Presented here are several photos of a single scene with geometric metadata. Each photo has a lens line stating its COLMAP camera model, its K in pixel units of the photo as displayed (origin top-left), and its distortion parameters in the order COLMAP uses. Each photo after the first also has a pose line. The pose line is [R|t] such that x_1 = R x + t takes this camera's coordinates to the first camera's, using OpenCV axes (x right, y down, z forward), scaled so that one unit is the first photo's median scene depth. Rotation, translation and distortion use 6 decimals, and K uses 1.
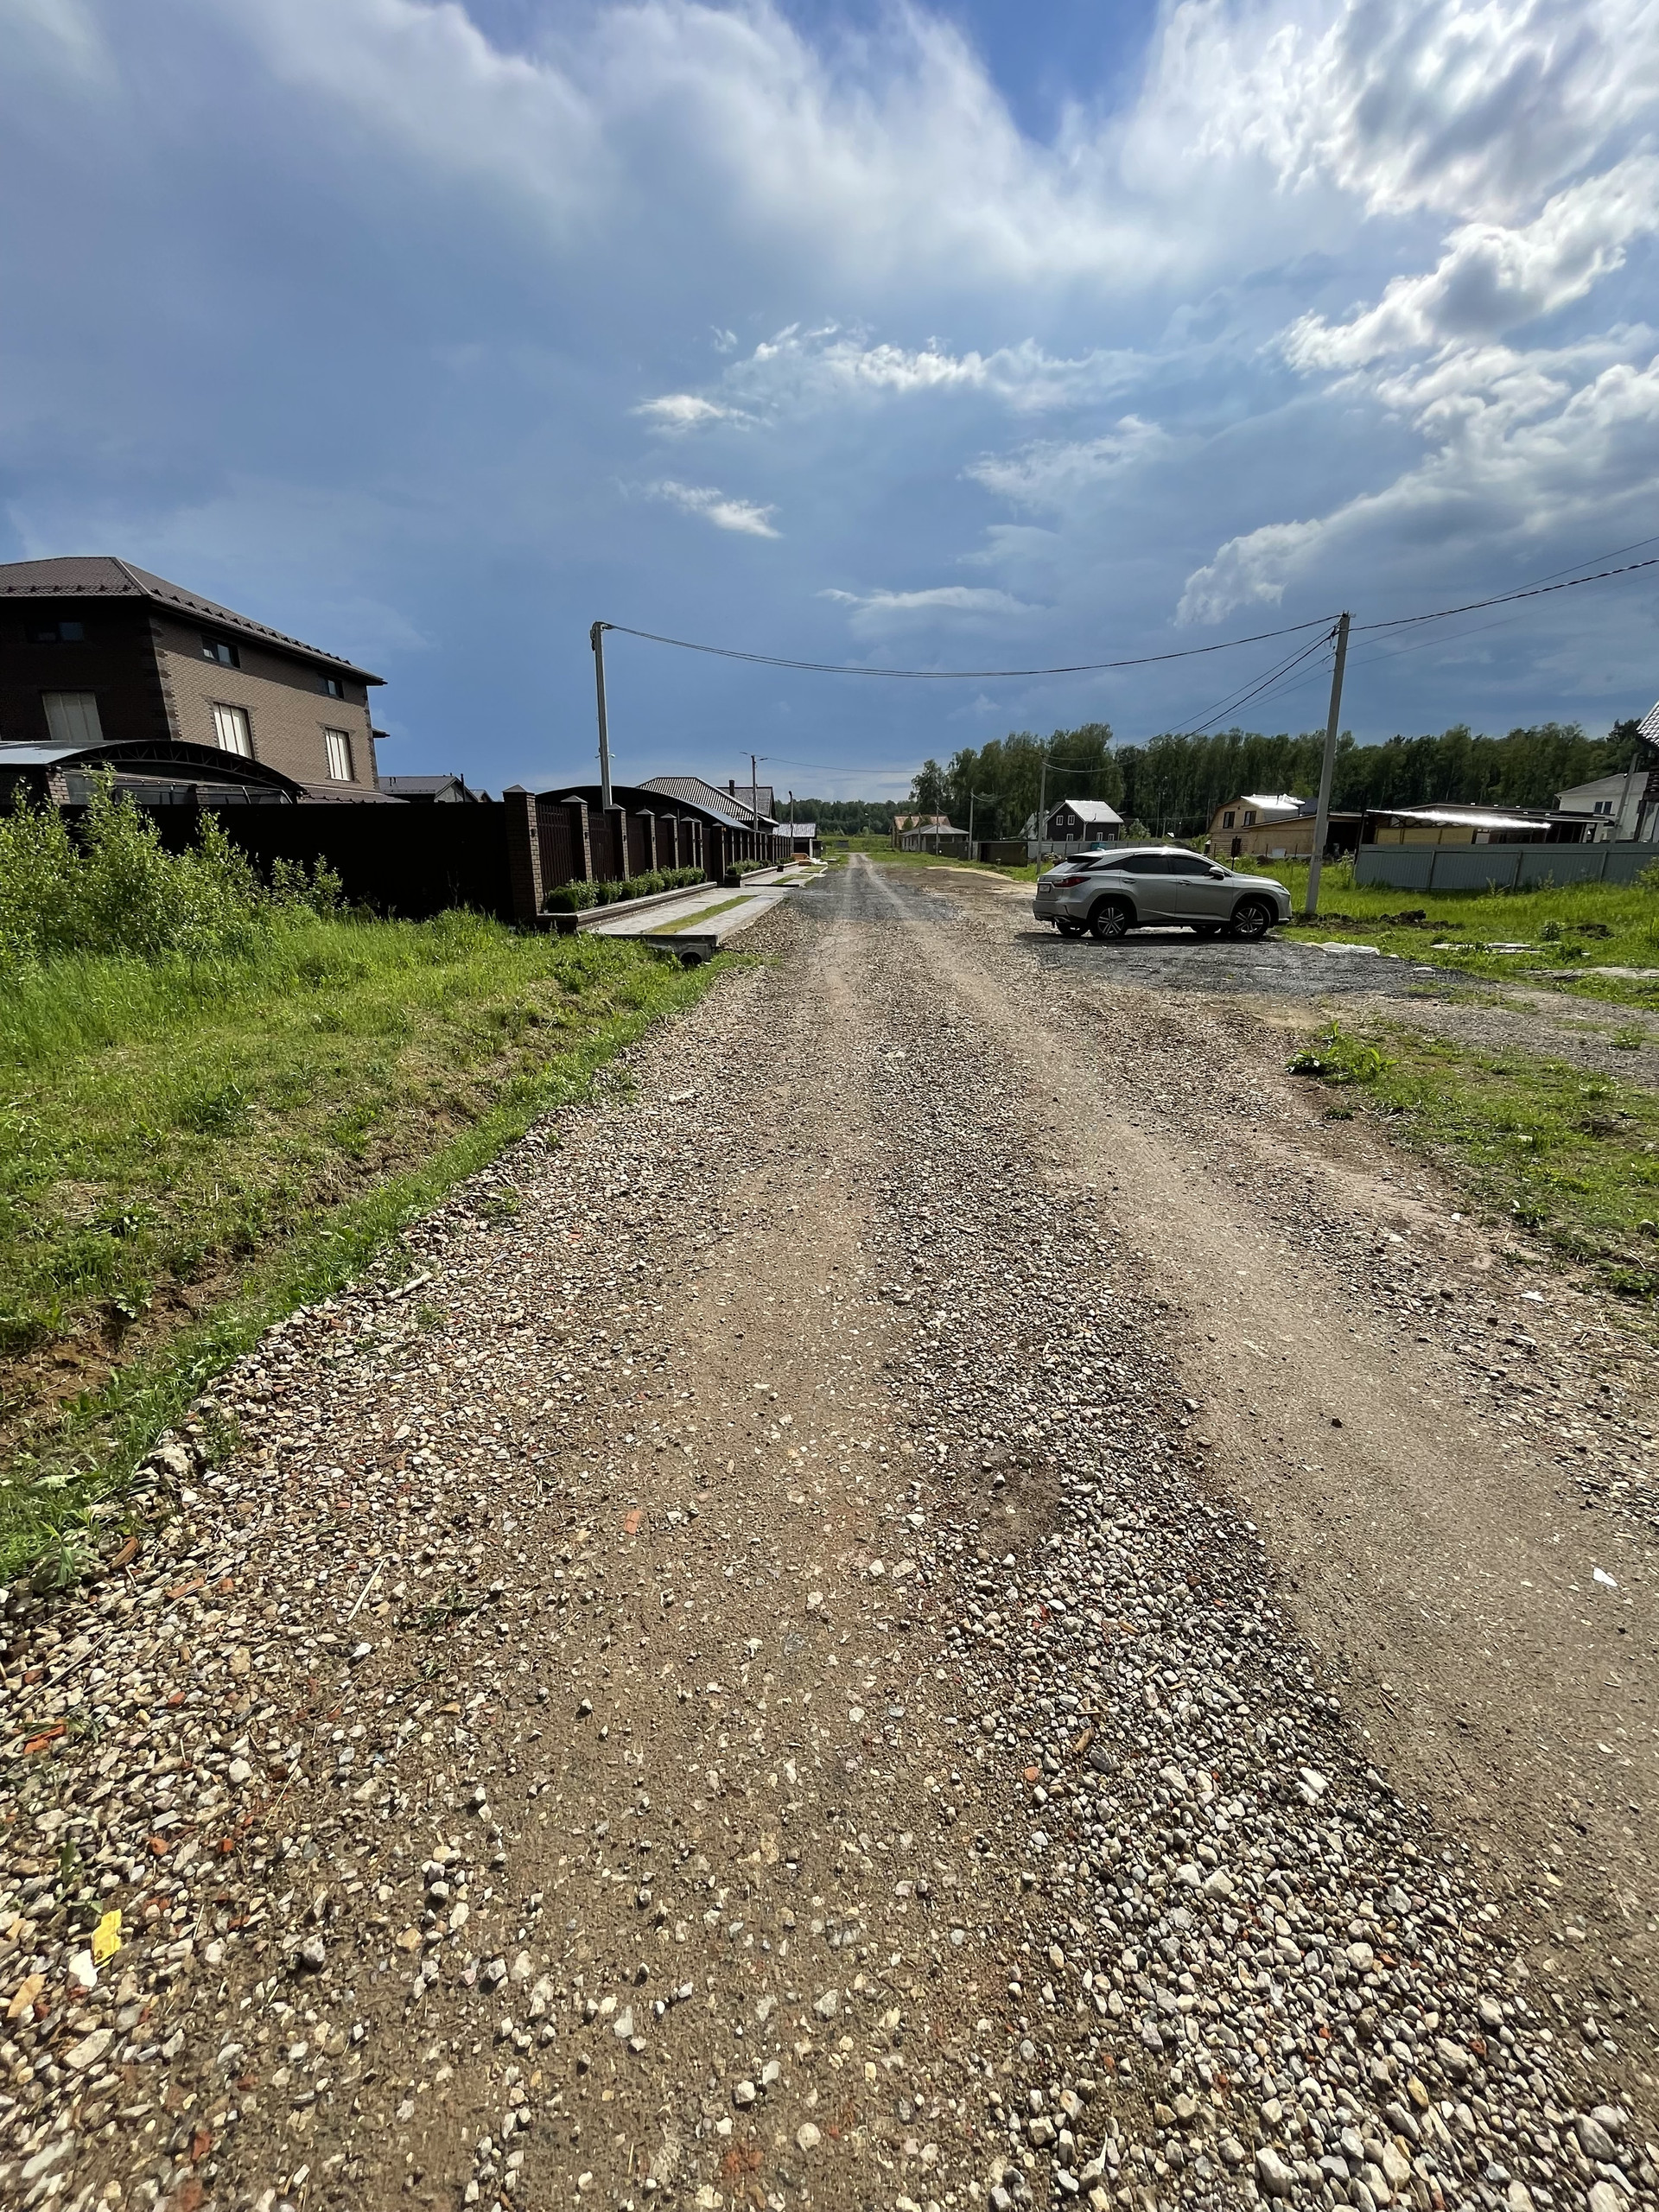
lens RADIAL K [[898.5, 0, 841.4], [0, 898.5, 1104.0], [0, 0, 1]] dist [-0.001177, -0.000276]
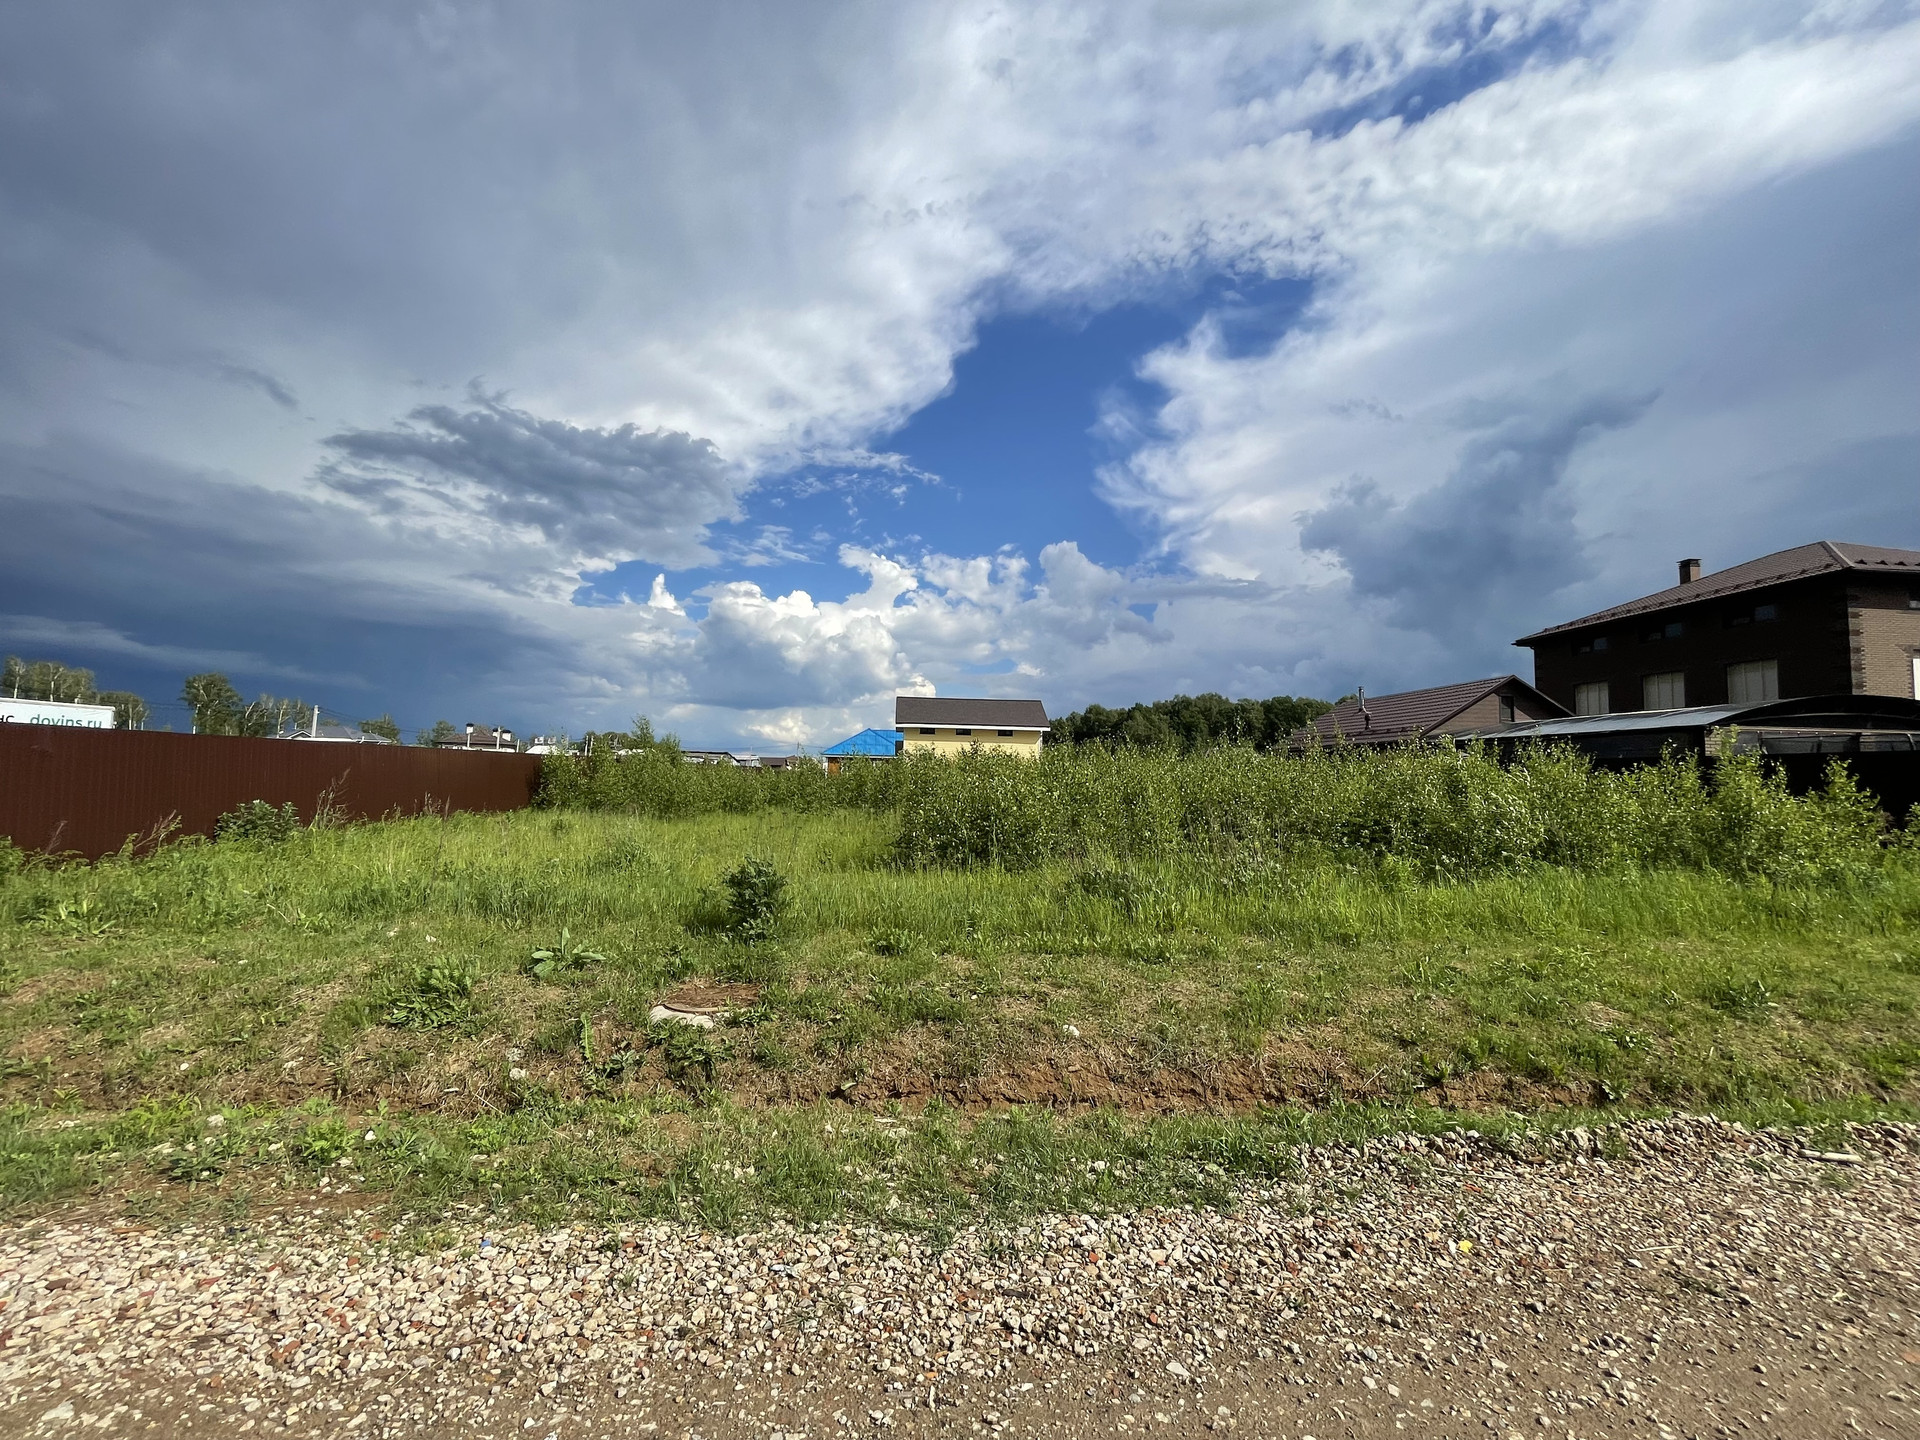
lens RADIAL K [[779.9, 0, 942.8], [0, 779.9, 718.8], [0, 0, 1]] dist [-0.001177, -0.000276]
pose [[0.080580, -0.069584, -0.994316, 0.122668], [-0.292586, 0.951963, -0.090331, 0.024170], [0.952838, 0.298202, 0.056350, -0.083673]]
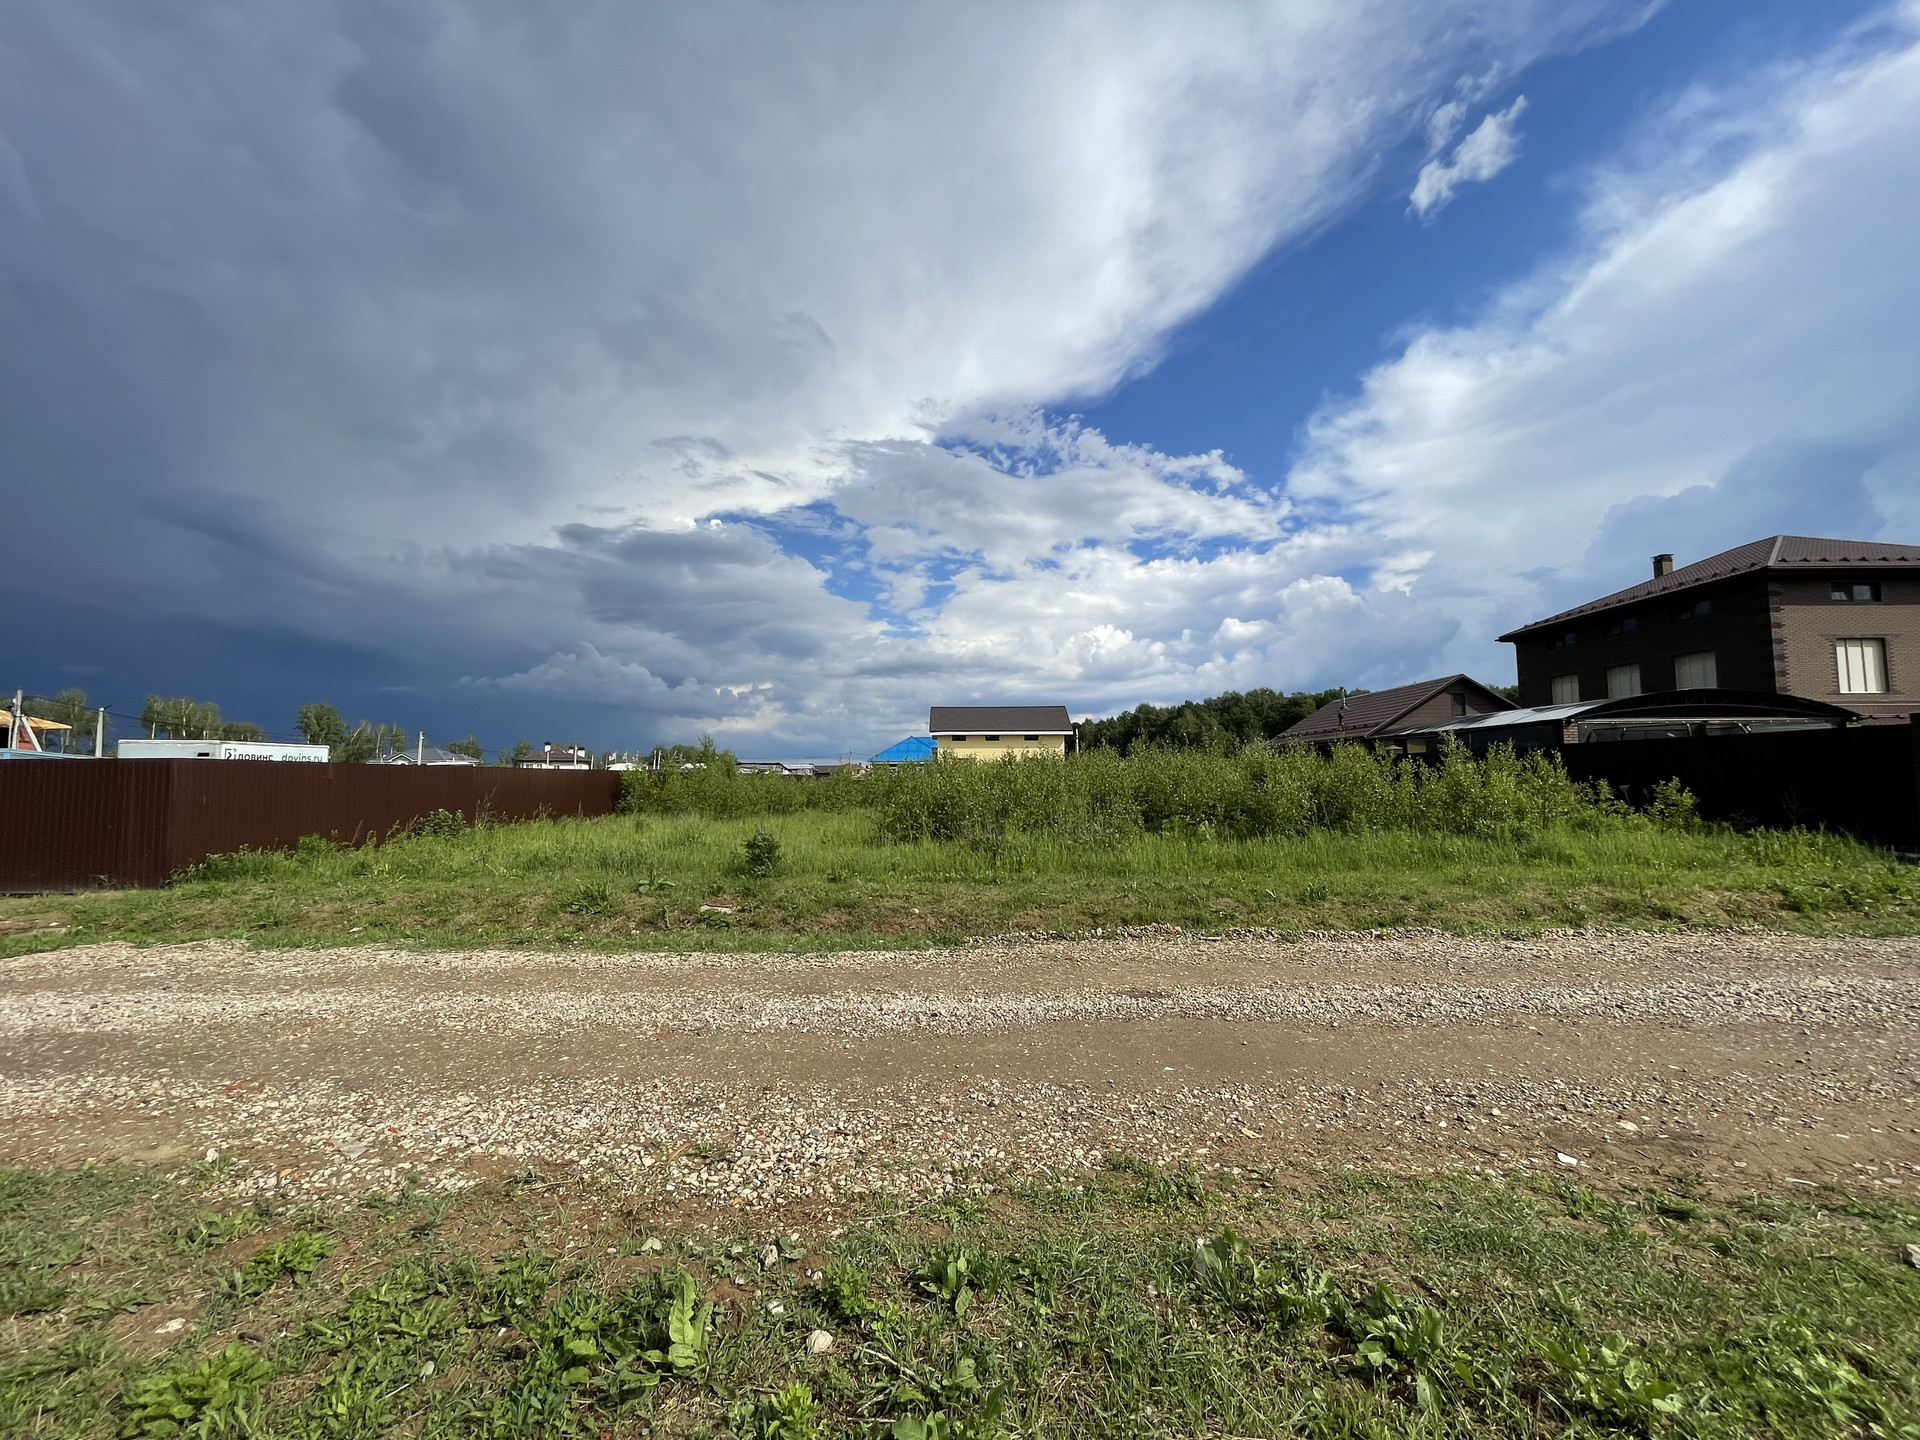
lens RADIAL K [[779.9, 0, 944.1], [0, 779.9, 729.6], [0, 0, 1]] dist [-0.001177, -0.000276]
pose [[0.007147, -0.062089, -0.998045, 0.478065], [-0.266591, 0.961830, -0.061745, -0.008745], [0.963783, 0.266511, -0.009678, 0.032742]]
